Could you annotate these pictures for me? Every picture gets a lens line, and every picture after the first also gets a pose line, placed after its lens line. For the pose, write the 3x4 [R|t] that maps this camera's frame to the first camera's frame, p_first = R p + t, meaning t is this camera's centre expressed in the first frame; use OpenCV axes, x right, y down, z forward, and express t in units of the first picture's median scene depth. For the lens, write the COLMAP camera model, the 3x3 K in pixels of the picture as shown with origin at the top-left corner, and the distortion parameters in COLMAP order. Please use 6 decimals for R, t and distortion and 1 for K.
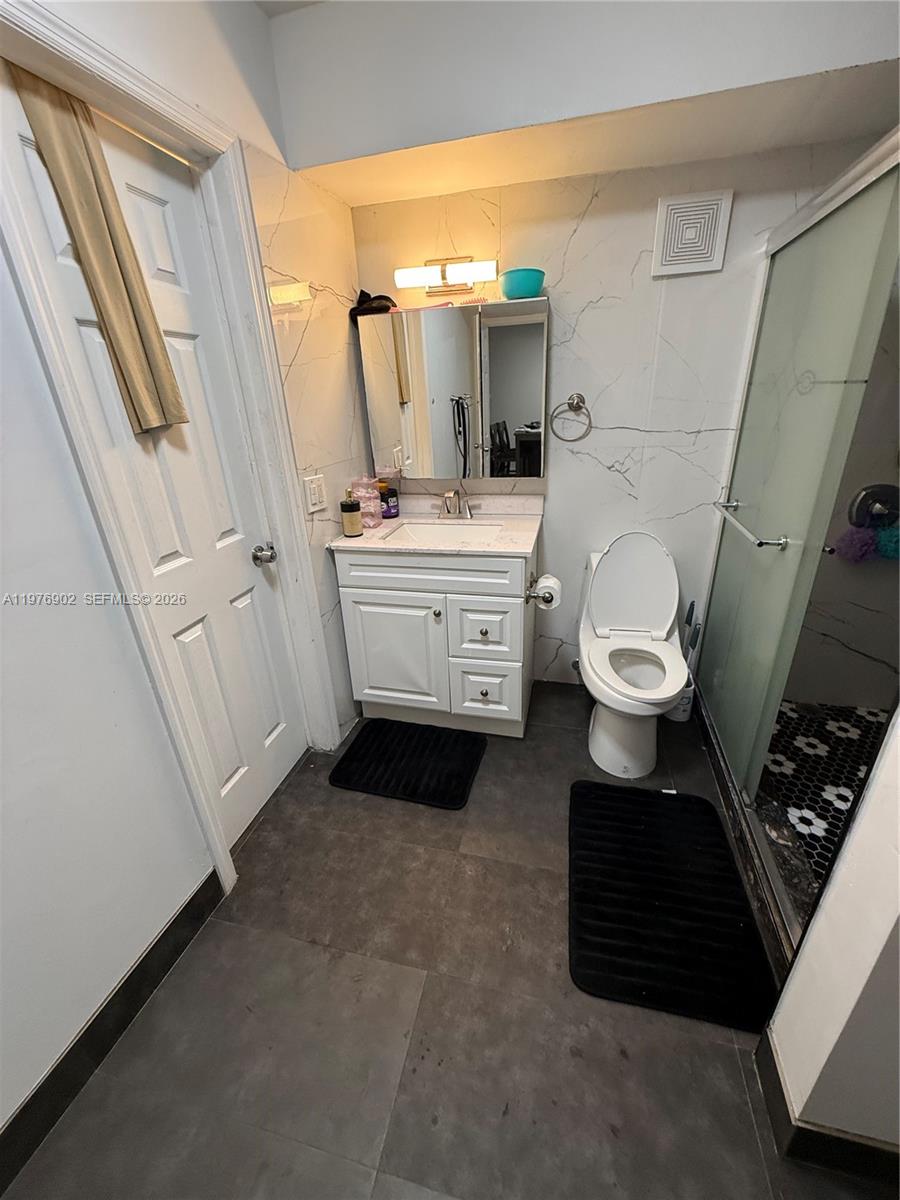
lens RADIAL K [[479.0, 0, 451.6], [0, 479.0, 598.0], [0, 0, 1]] dist [0.000291, -0.000055]
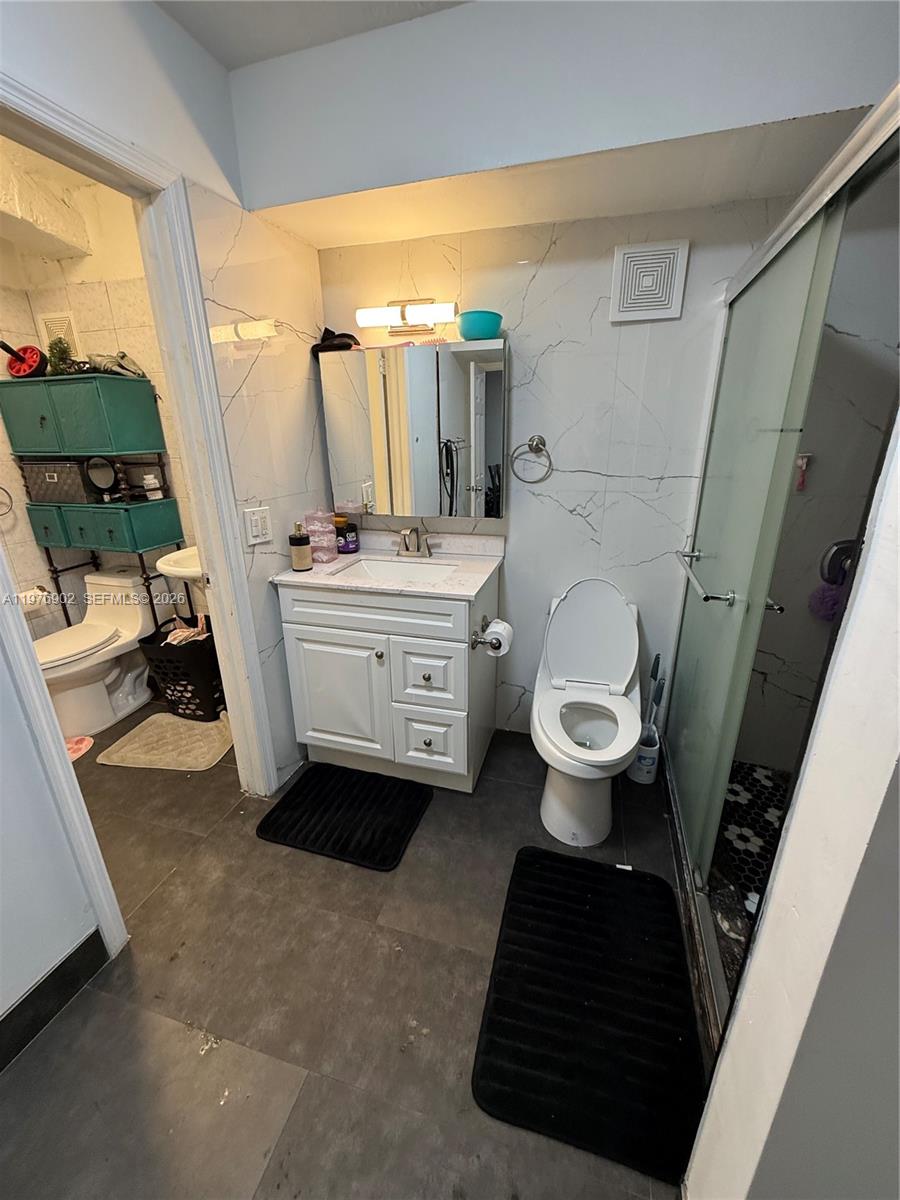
lens RADIAL K [[479.5, 0, 450.6], [0, 479.5, 597.9], [0, 0, 1]] dist [0.000900, 0.000110]
pose [[0.998716, 0.043559, -0.025857, 0.134920], [-0.045370, 0.996213, -0.074170, -0.017186], [0.022528, 0.075248, 0.996910, 0.049722]]
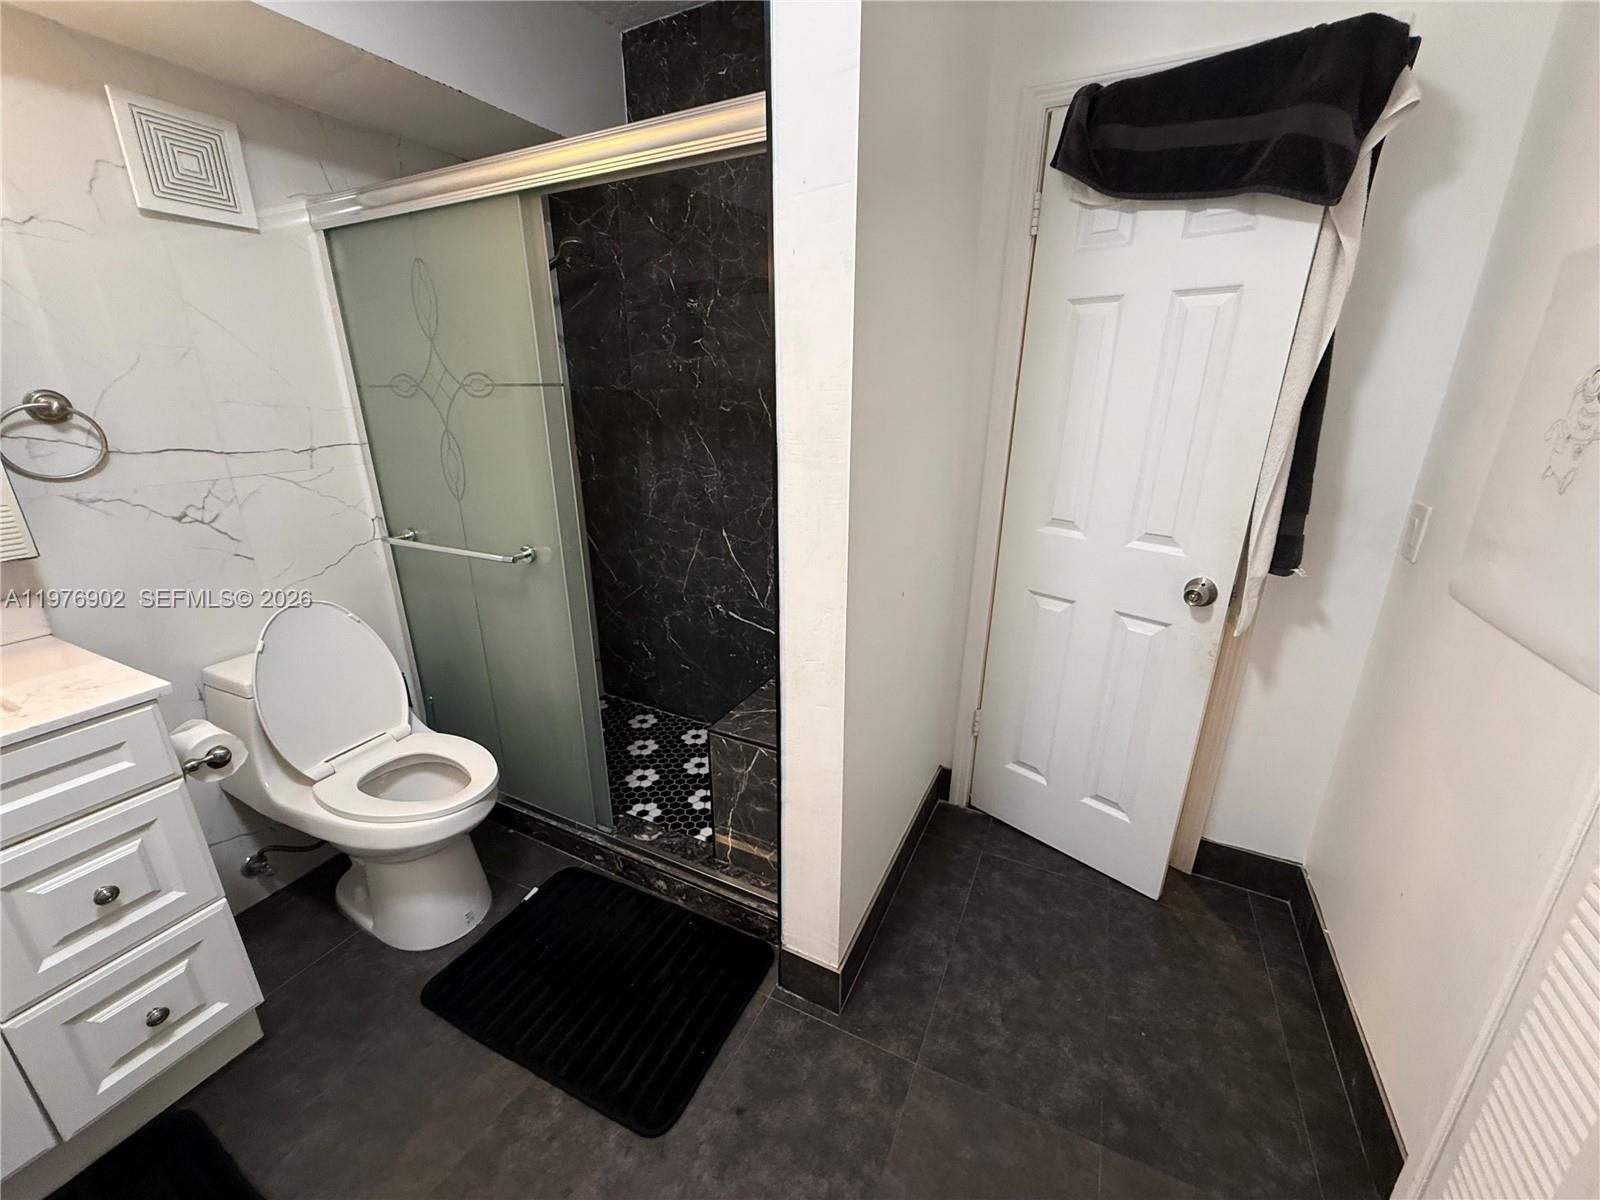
lens RADIAL K [[639.3, 0, 796.4], [0, 639.3, 599.0], [0, 0, 1]] dist [0.000900, 0.000110]
pose [[0.218098, -0.266385, 0.938867, -0.286461], [0.378655, 0.909760, 0.170166, -0.039495], [-0.899474, 0.318394, 0.299285, 0.156415]]
